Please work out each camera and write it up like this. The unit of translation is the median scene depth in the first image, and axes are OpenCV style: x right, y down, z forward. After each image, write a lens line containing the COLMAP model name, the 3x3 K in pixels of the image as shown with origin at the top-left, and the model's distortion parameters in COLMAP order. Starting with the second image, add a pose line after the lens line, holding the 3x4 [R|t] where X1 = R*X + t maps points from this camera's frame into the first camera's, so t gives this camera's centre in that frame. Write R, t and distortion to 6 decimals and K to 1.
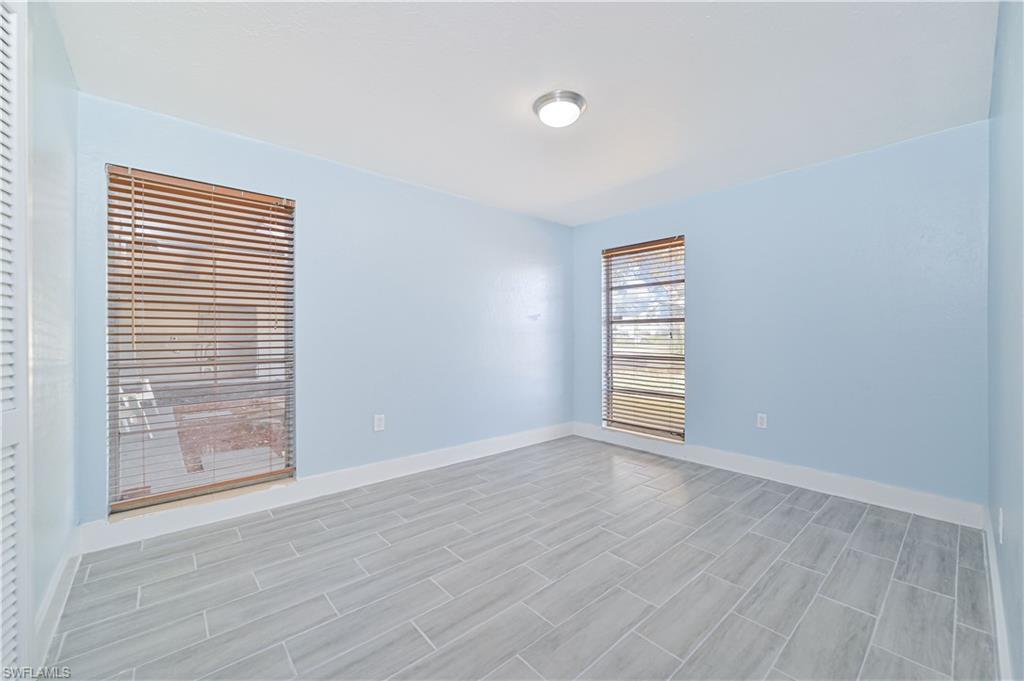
lens RADIAL K [[405.3, 0, 512.5], [0, 405.3, 339.3], [0, 0, 1]] dist [-0.001549, 0.000278]
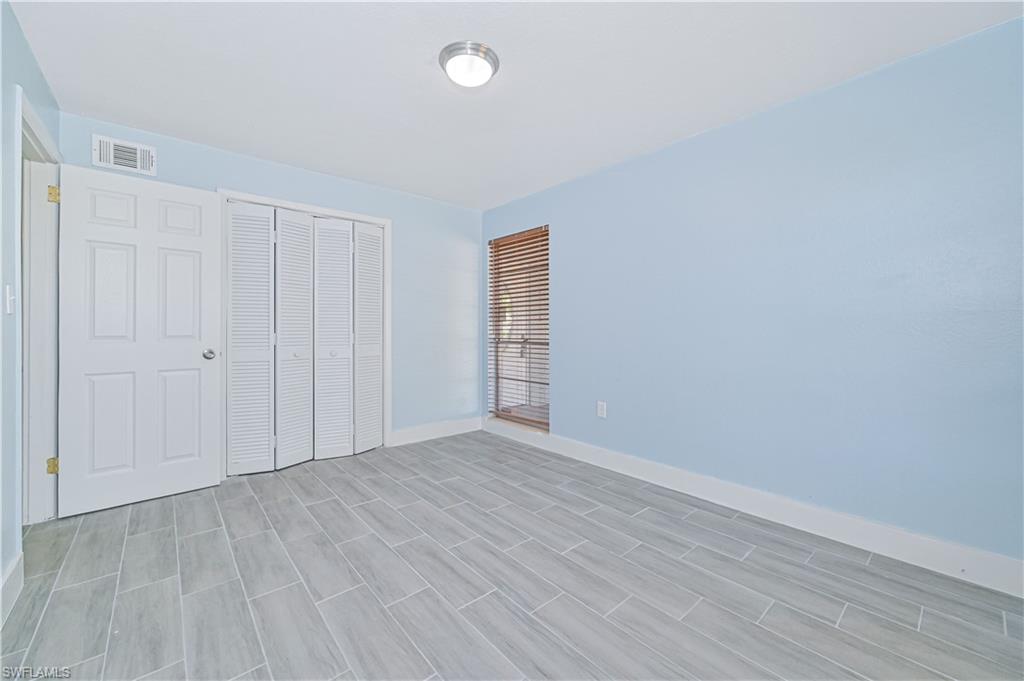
lens RADIAL K [[405.3, 0, 514.0], [0, 405.3, 325.7], [0, 0, 1]] dist [-0.001549, 0.000278]
pose [[-0.003189, -0.005003, -0.999982, 0.904201], [-0.003562, 0.999981, -0.004992, -0.001437], [0.999989, 0.003546, -0.003206, 1.000227]]
